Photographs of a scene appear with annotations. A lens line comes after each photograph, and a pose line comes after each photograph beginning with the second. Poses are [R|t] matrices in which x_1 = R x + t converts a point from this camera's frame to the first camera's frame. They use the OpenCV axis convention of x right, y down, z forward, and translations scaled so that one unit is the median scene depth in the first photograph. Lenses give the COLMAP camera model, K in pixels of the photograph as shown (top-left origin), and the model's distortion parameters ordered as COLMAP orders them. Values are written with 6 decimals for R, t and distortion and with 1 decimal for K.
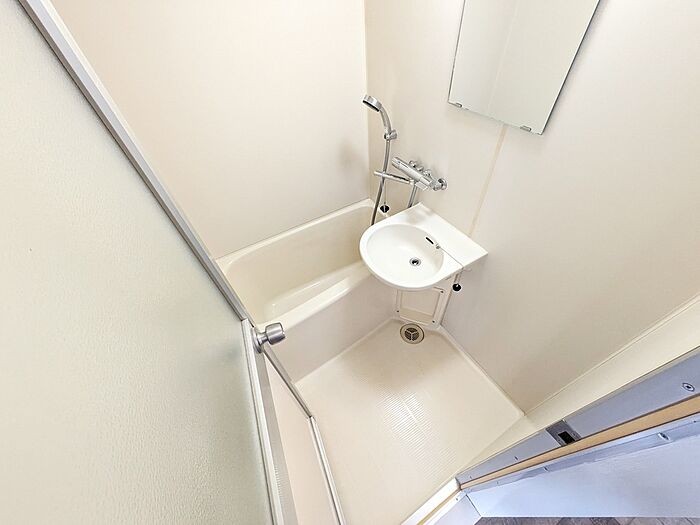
lens RADIAL K [[276.6, 0, 352.4], [0, 276.6, 261.8], [0, 0, 1]] dist [0.000084, 0.003104]
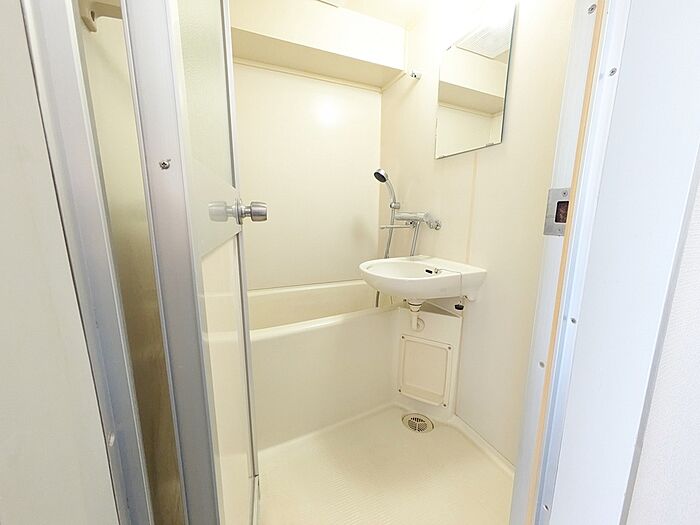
lens RADIAL K [[276.6, 0, 352.4], [0, 276.6, 261.8], [0, 0, 1]] dist [0.000084, 0.003104]
pose [[0.990416, 0.093927, -0.101265, 0.080719], [-0.136013, 0.790786, -0.596790, 0.426033], [0.024024, 0.604844, 0.795982, 0.133479]]
